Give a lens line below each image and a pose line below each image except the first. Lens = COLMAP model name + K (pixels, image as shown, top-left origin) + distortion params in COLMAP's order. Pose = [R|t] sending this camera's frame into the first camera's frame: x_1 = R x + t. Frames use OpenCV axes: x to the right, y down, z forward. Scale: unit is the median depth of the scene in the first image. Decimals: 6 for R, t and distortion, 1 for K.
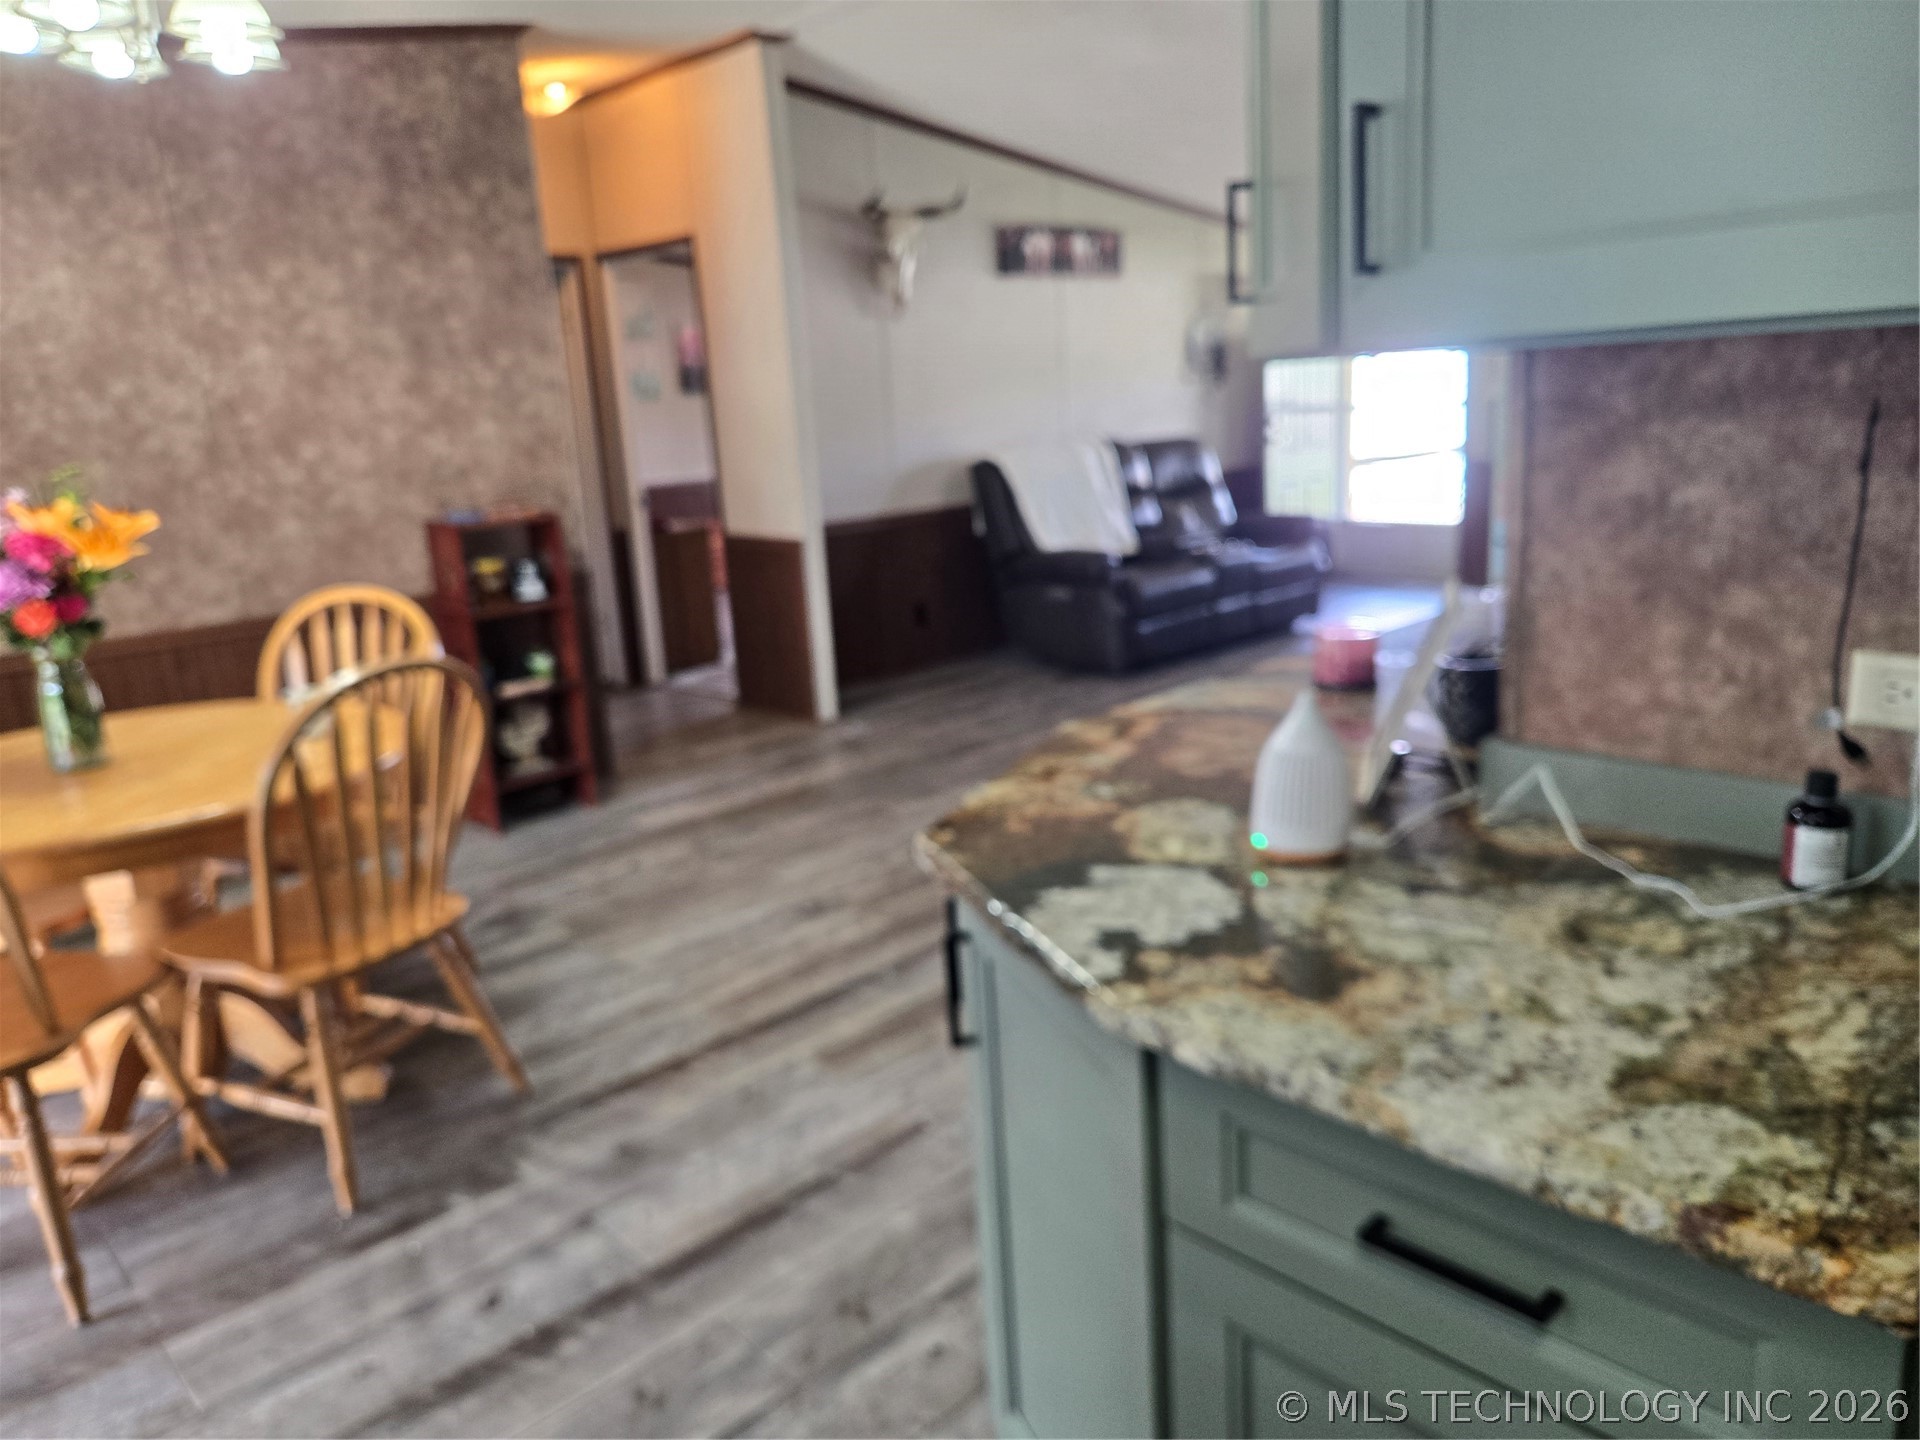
lens RADIAL K [[1338.2, 0, 980.7], [0, 1338.2, 698.6], [0, 0, 1]] dist [0.033817, -0.046503]
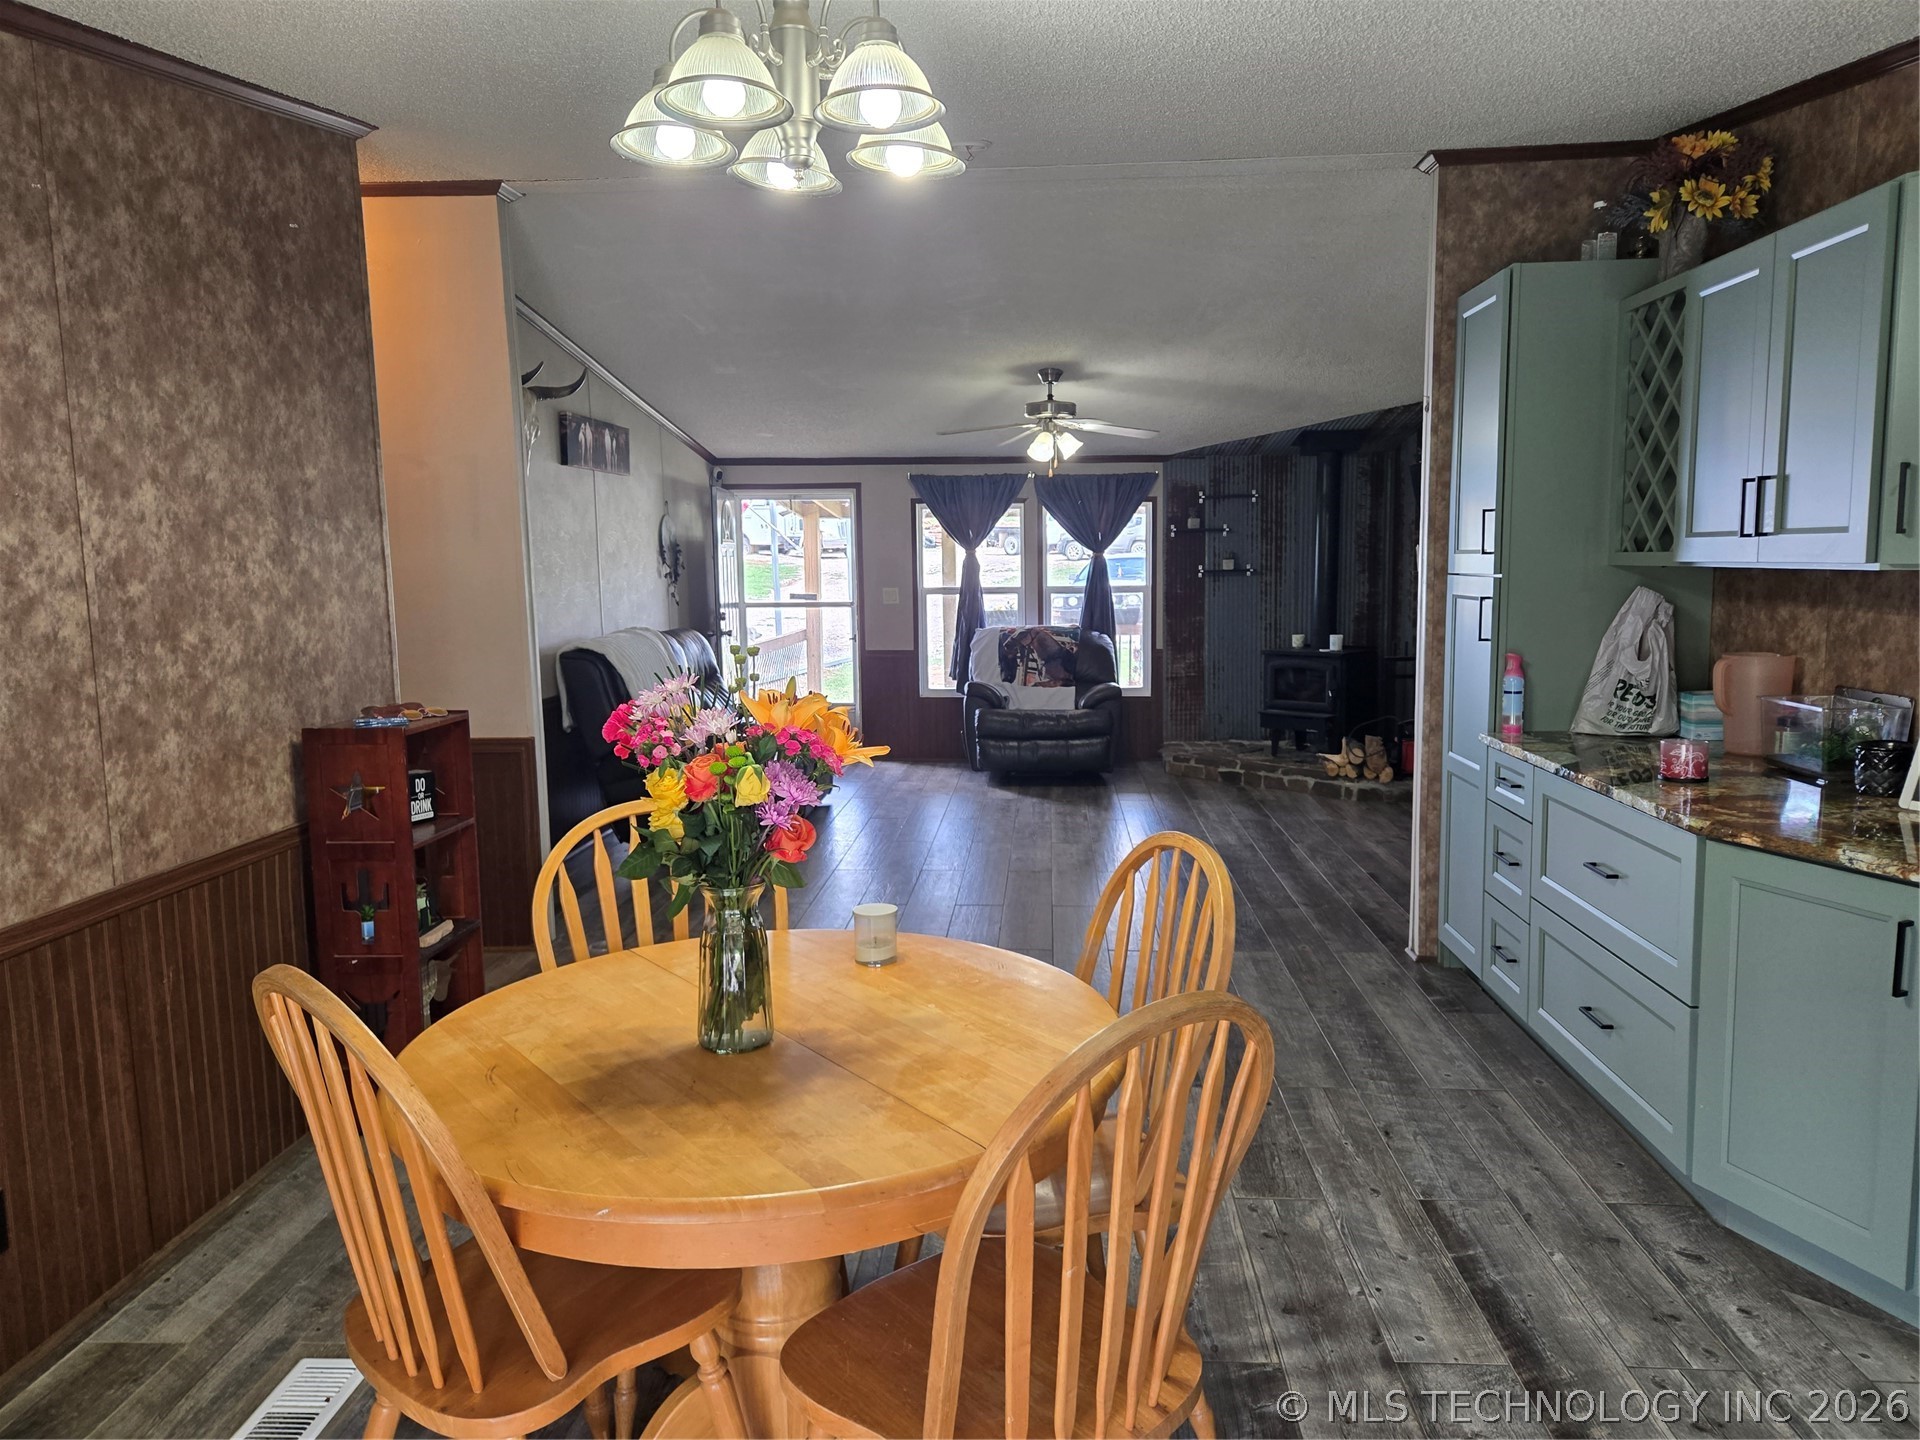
lens RADIAL K [[1290.2, 0, 979.9], [0, 1290.2, 716.5], [0, 0, 1]] dist [0.075174, -0.067684]
pose [[0.733640, -0.041415, 0.678275, -1.027588], [0.129641, 0.988339, -0.079875, -0.052609], [-0.667057, 0.146532, 0.730454, 0.355396]]
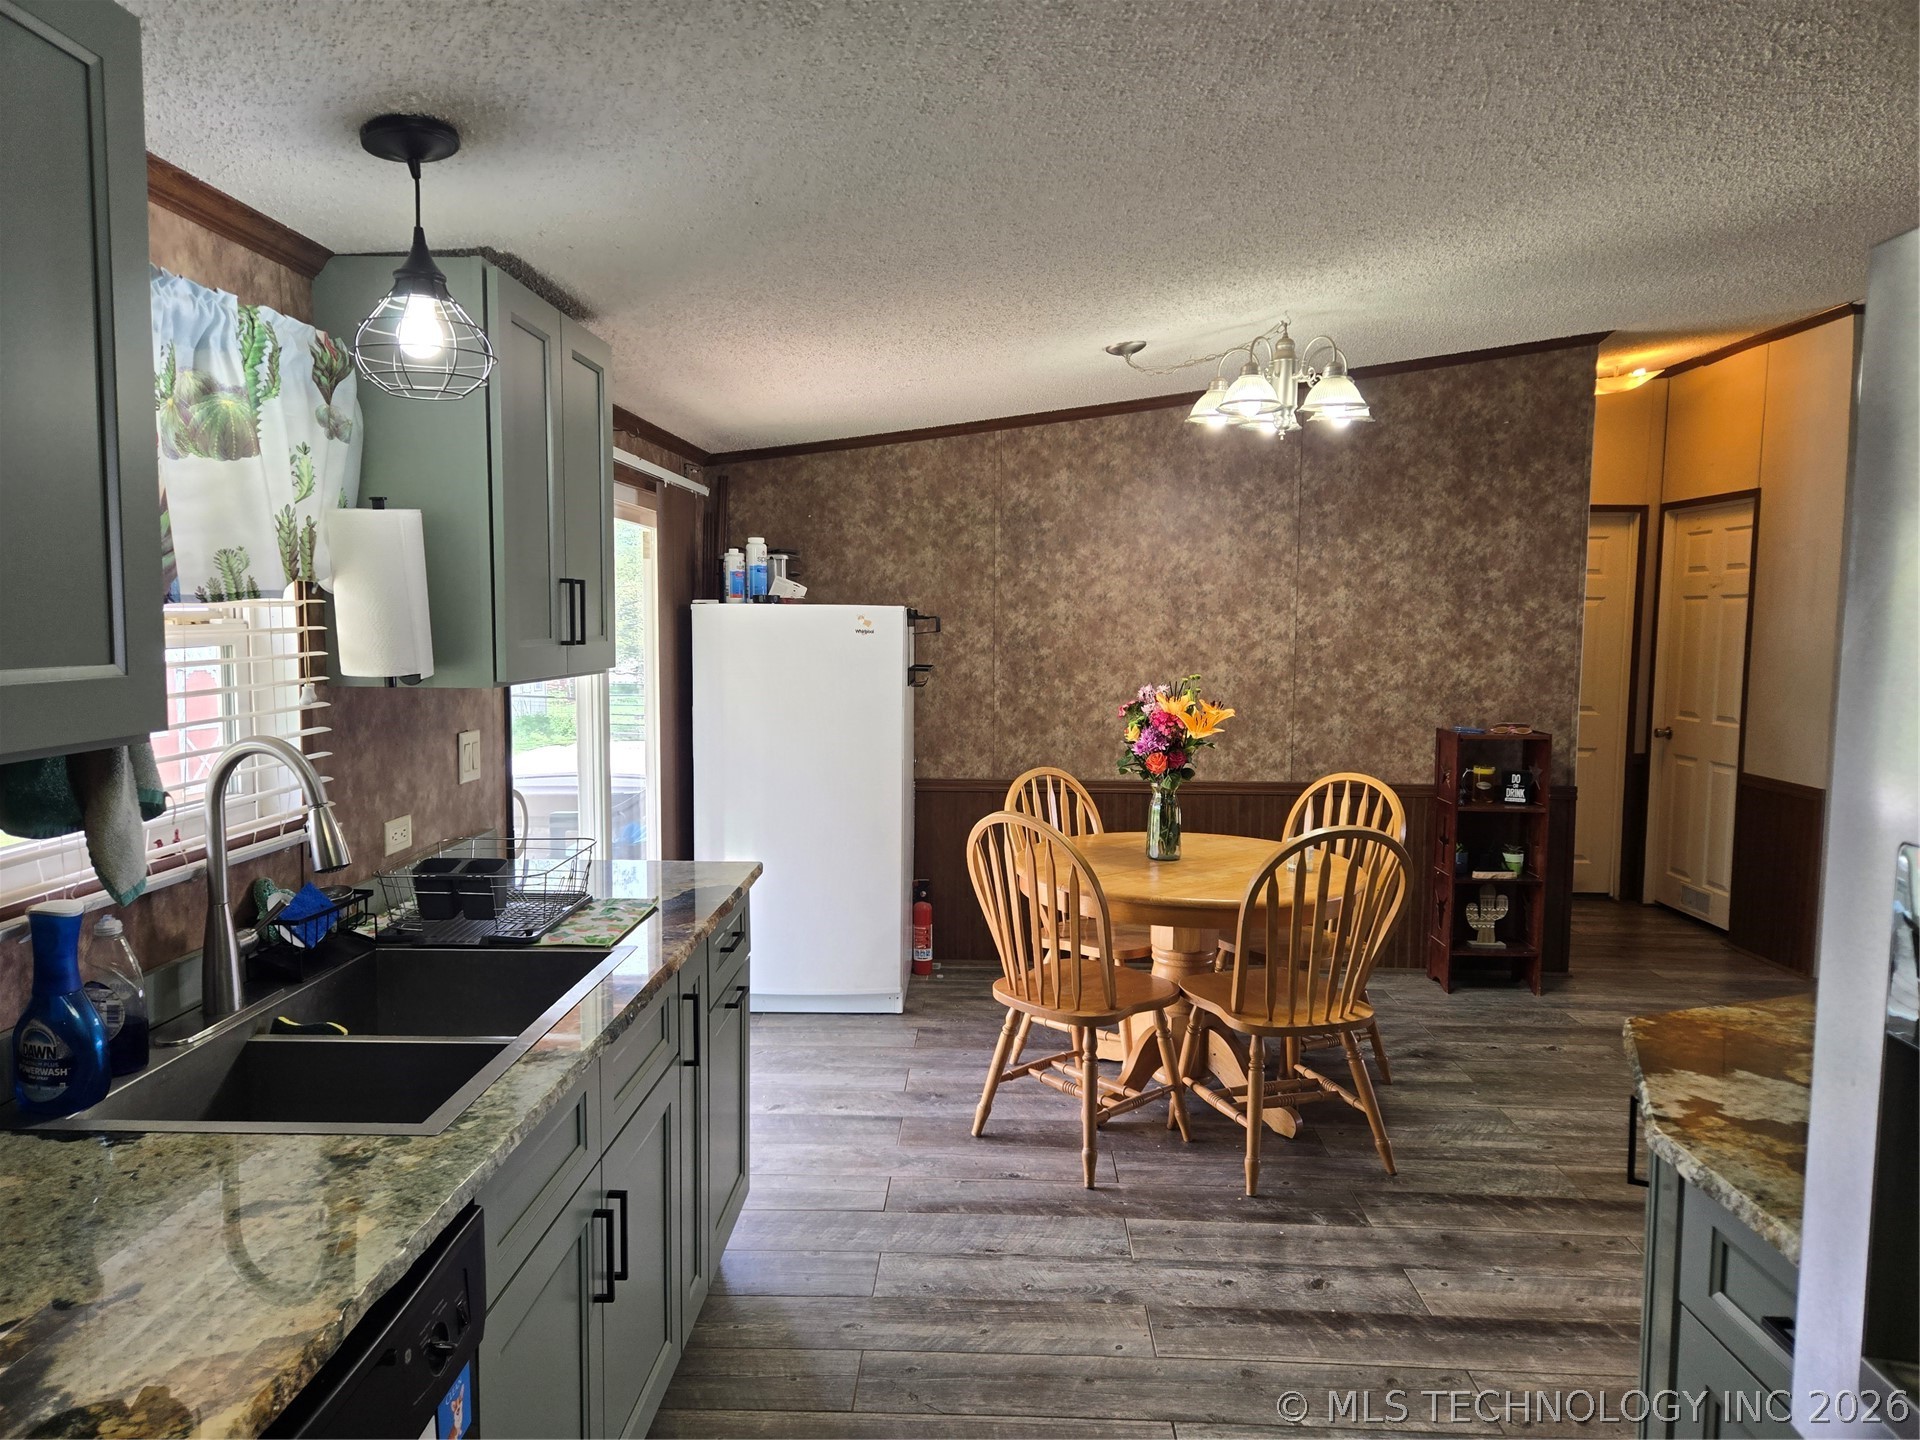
lens RADIAL K [[1287.7, 0, 947.8], [0, 1287.7, 724.2], [0, 0, 1]] dist [0.071795, -0.063925]
pose [[0.687246, 0.120863, -0.716299, 0.224779], [-0.207474, 0.977646, -0.034098, 0.000258], [0.696166, 0.172047, 0.696959, -0.260841]]
